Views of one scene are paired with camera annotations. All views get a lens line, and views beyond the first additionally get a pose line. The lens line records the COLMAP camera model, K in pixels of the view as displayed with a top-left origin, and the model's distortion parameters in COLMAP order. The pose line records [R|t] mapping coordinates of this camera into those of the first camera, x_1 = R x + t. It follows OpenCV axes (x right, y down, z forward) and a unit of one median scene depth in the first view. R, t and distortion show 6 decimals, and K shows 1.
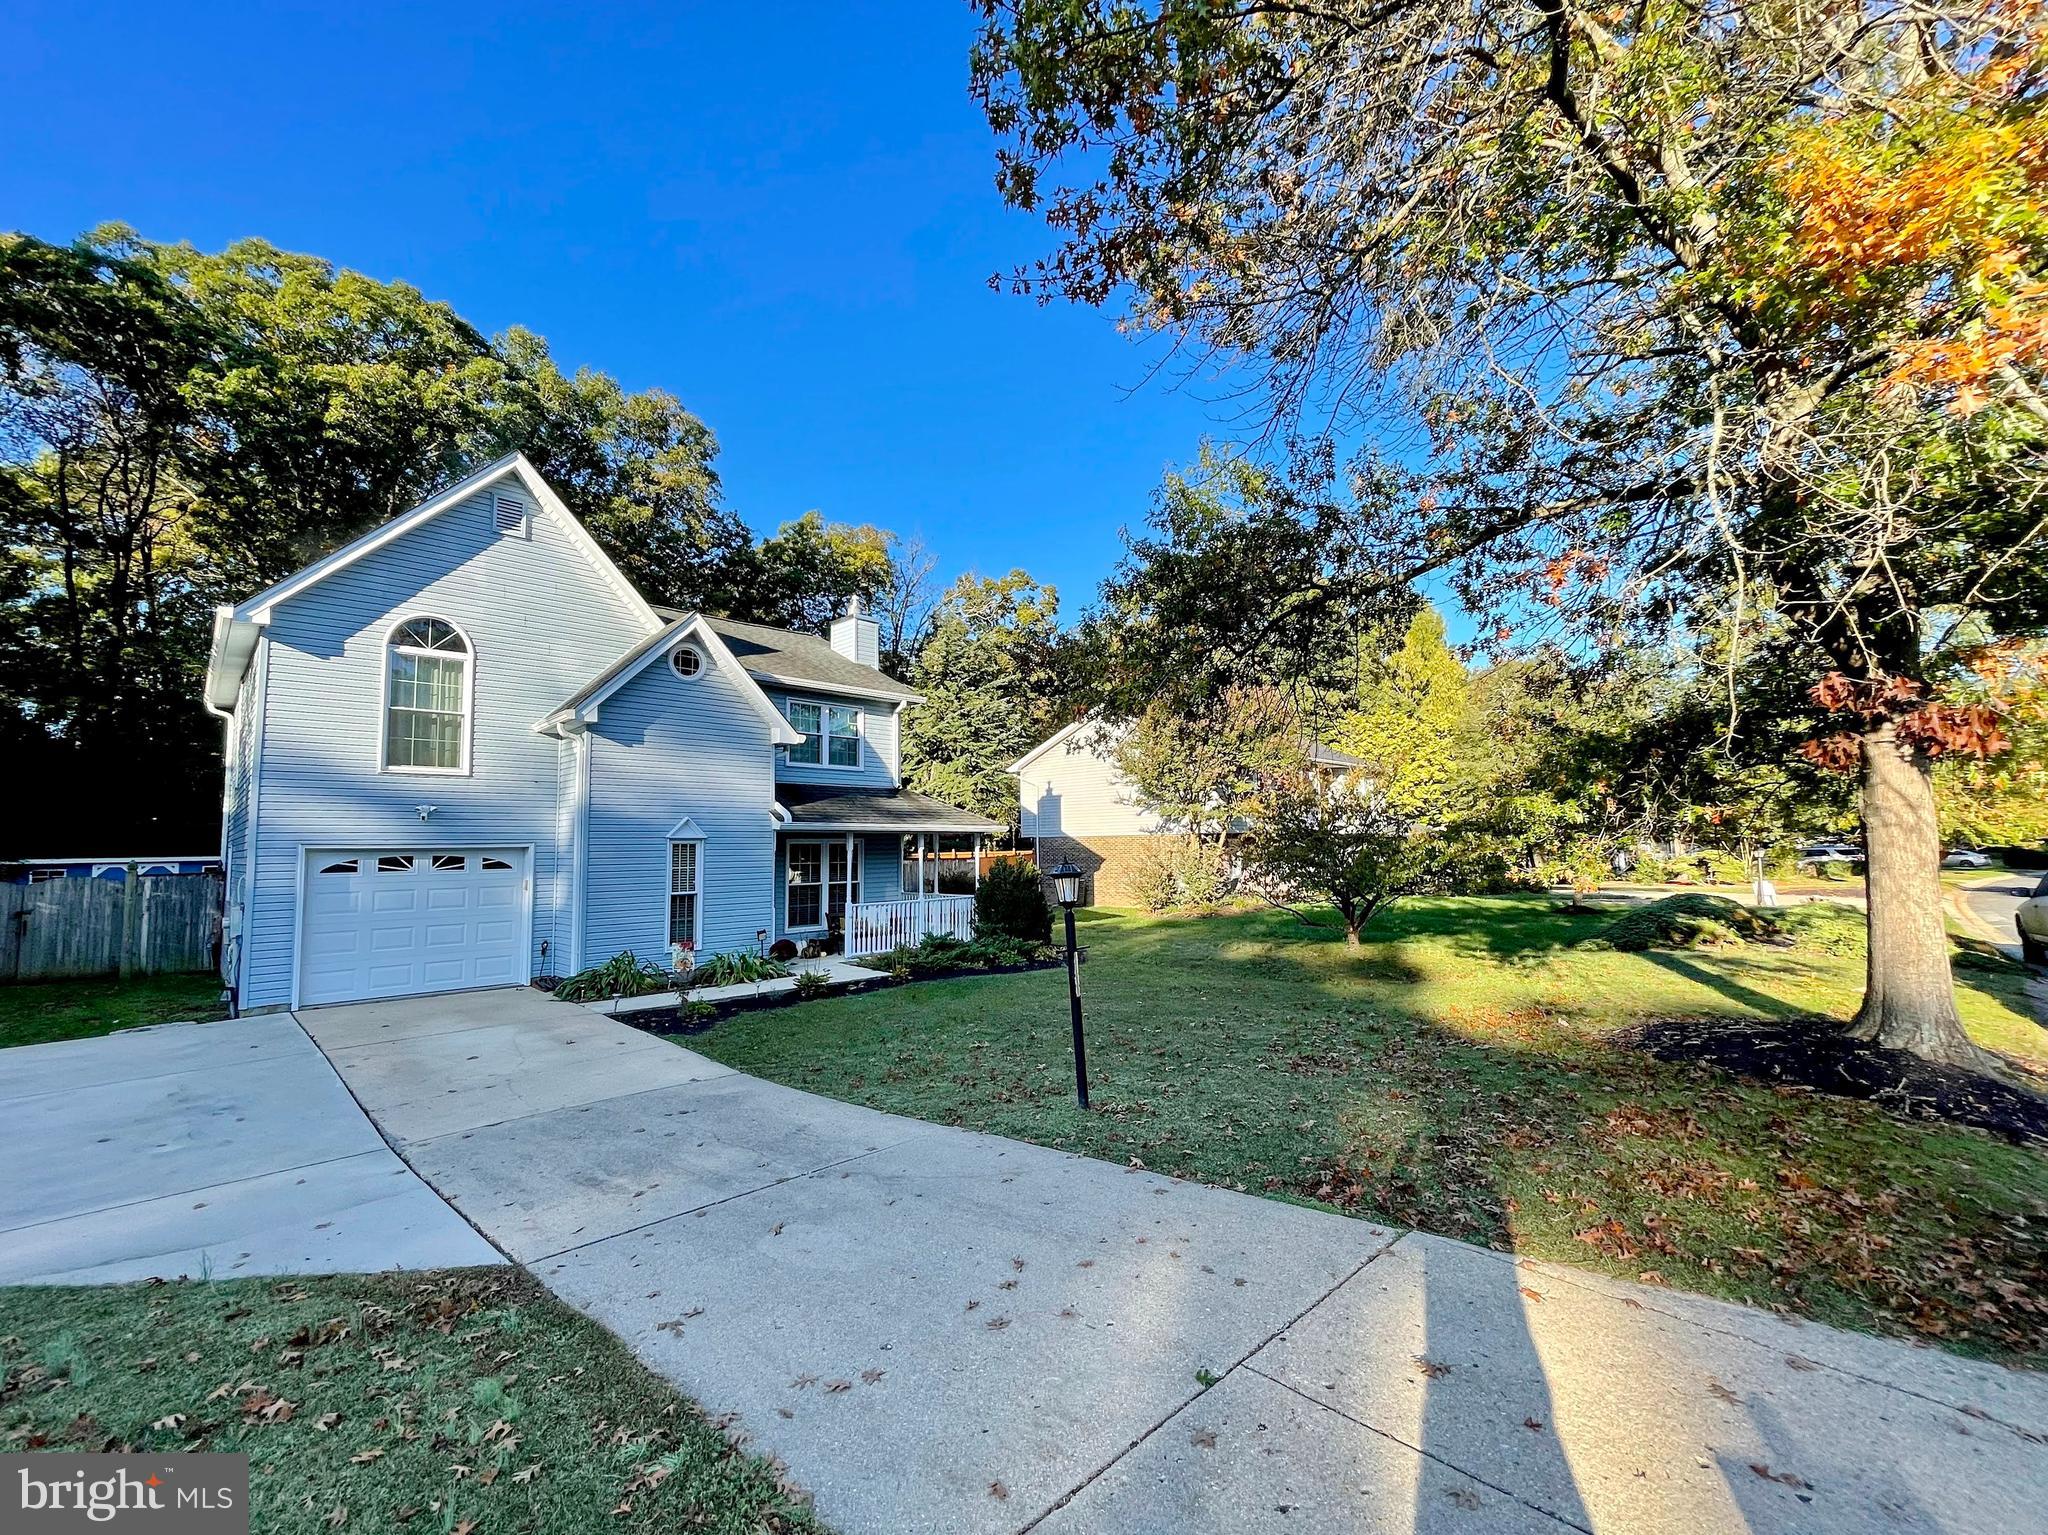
lens RADIAL K [[833.9, 0, 1010.8], [0, 833.9, 775.9], [0, 0, 1]] dist [-0.000522, -0.000372]
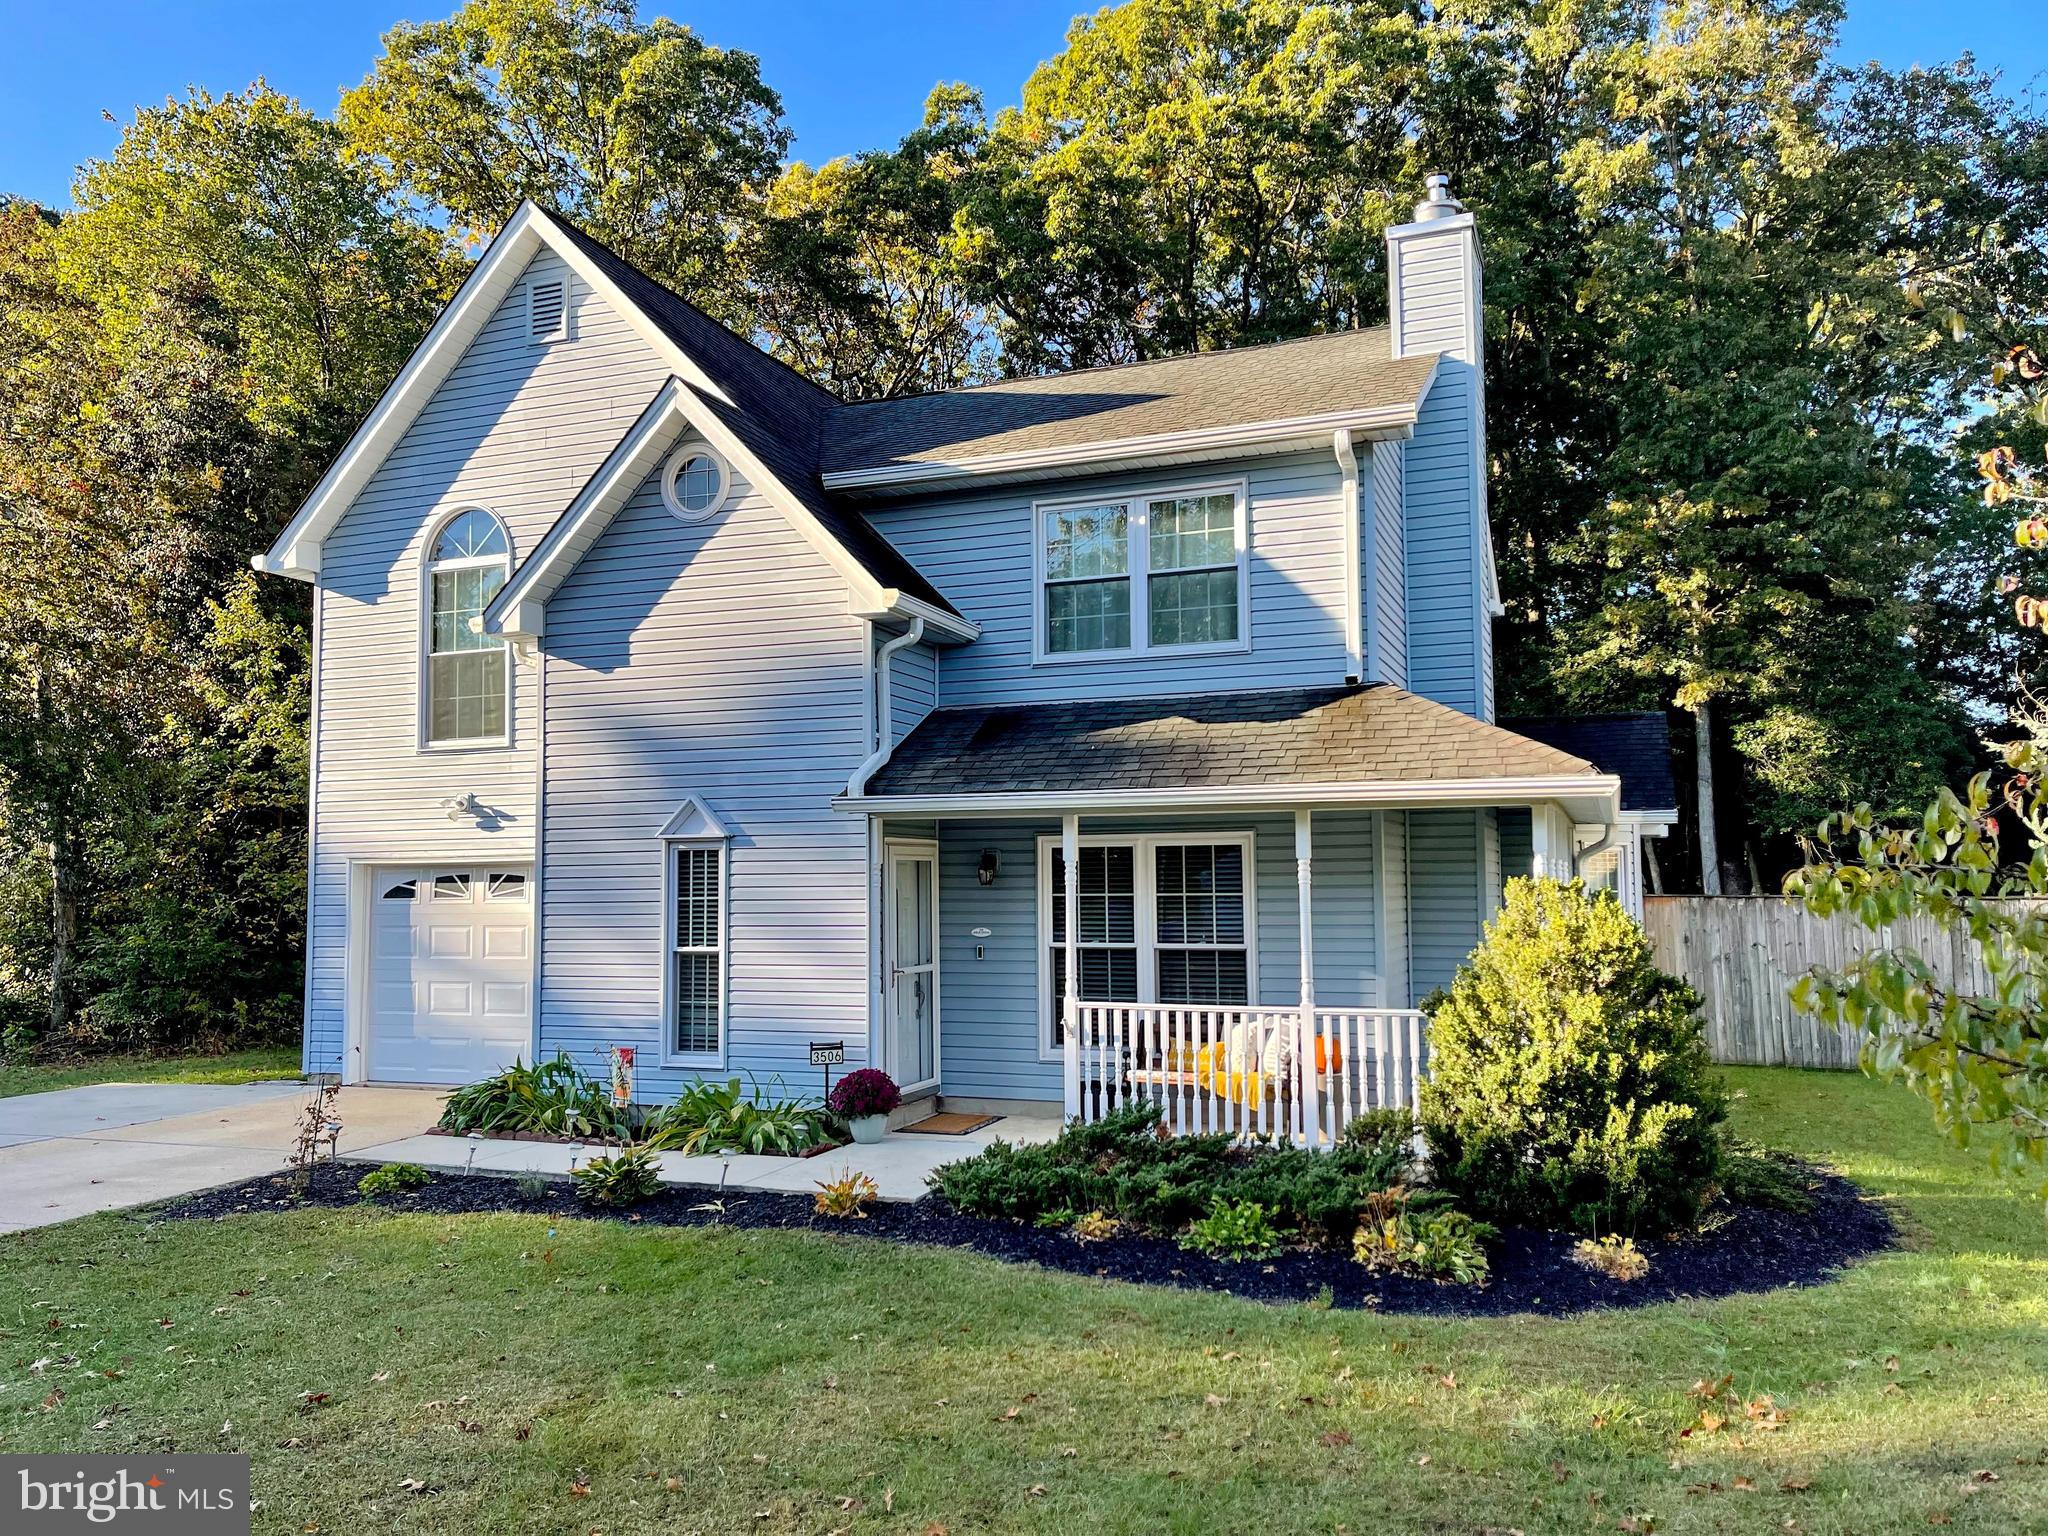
lens RADIAL K [[1547.8, 0, 1017.2], [0, 1547.8, 780.0], [0, 0, 1]] dist [0.078018, -0.093578]
pose [[0.416191, -0.059107, -0.907354, 0.527238], [0.079619, 0.996421, -0.028389, 0.082040], [0.905785, -0.060428, 0.419407, 0.792458]]
